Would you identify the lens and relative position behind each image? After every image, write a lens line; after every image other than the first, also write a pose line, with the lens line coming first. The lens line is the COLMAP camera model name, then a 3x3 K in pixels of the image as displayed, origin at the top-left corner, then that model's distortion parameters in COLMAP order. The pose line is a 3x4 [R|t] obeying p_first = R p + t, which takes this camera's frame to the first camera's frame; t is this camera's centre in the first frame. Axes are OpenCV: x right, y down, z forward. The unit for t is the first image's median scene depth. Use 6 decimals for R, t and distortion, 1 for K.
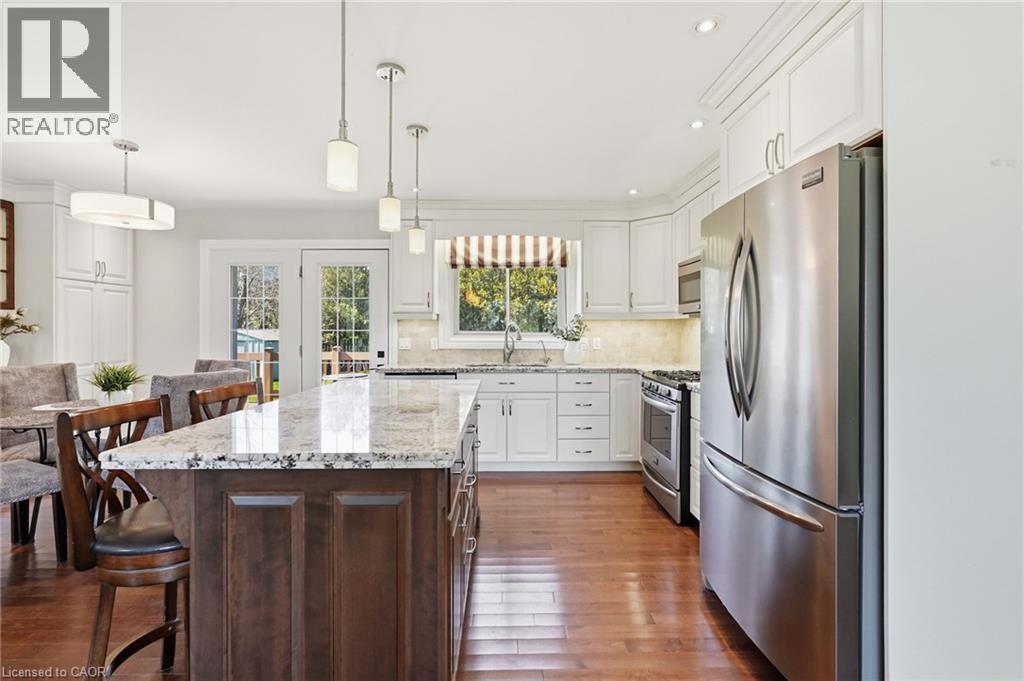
lens RADIAL K [[456.3, 0, 508.3], [0, 456.3, 332.4], [0, 0, 1]] dist [0.000637, 0.000758]
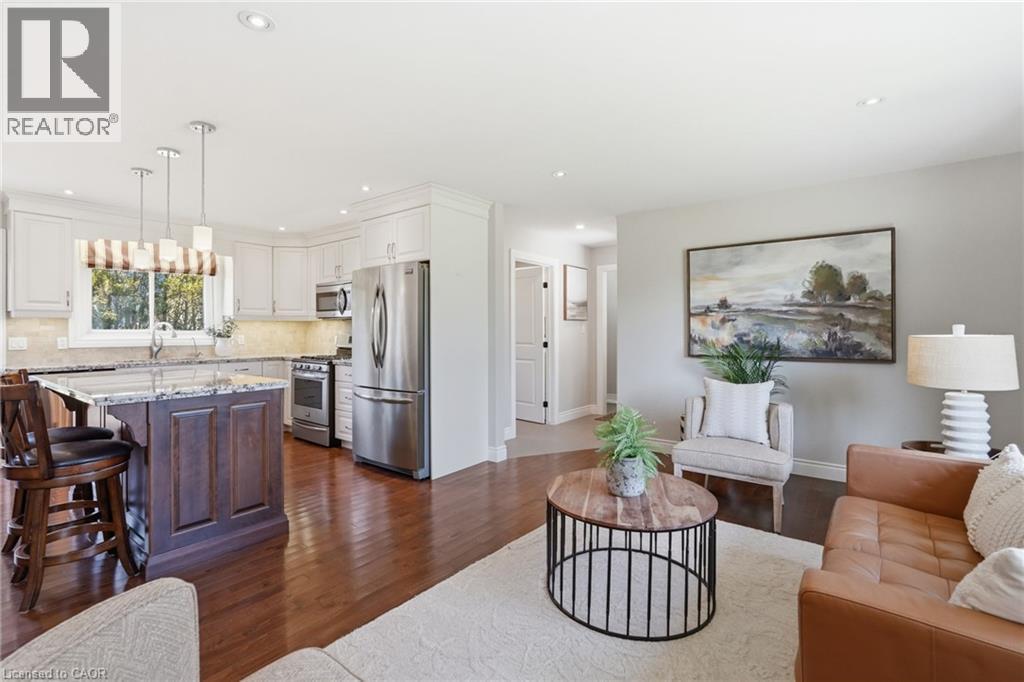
lens RADIAL K [[462.3, 0, 511.4], [0, 462.3, 326.7], [0, 0, 1]] dist [-0.002738, 0.000852]
pose [[0.621844, 0.002983, 0.783135, -0.395236], [0.005847, 0.999947, -0.008452, 0.004484], [-0.783119, 0.009834, 0.621794, -0.421447]]
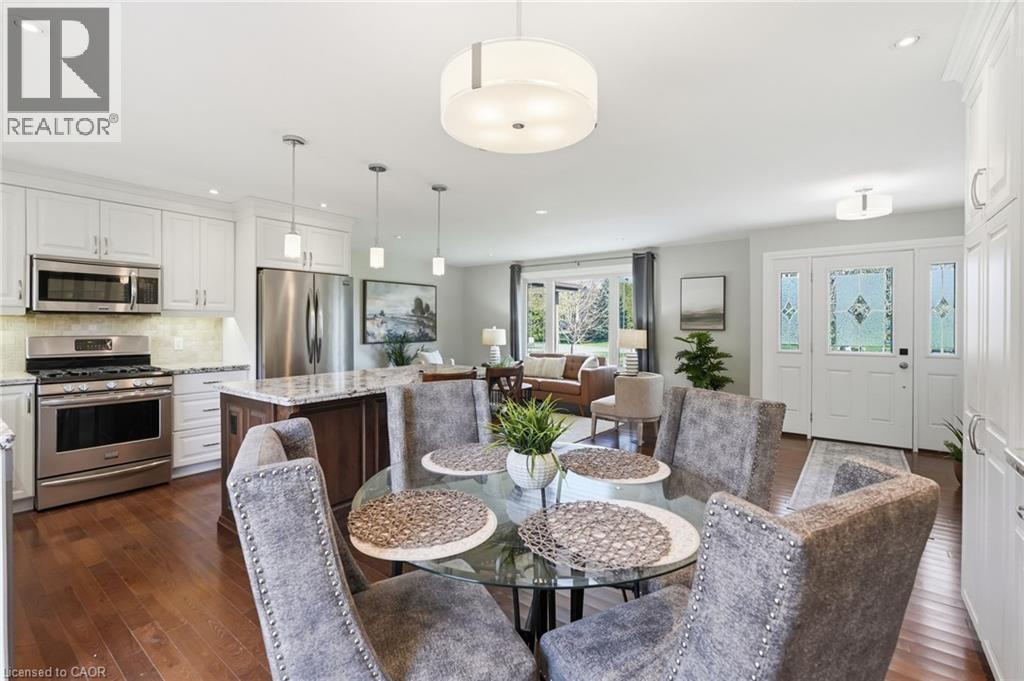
lens RADIAL K [[462.3, 0, 511.4], [0, 462.3, 326.2], [0, 0, 1]] dist [-0.002738, 0.000852]
pose [[-0.786286, -0.005741, 0.617836, -0.881517], [-0.001025, 0.999968, 0.007988, -0.017265], [-0.617862, 0.005647, -0.786267, 1.069254]]
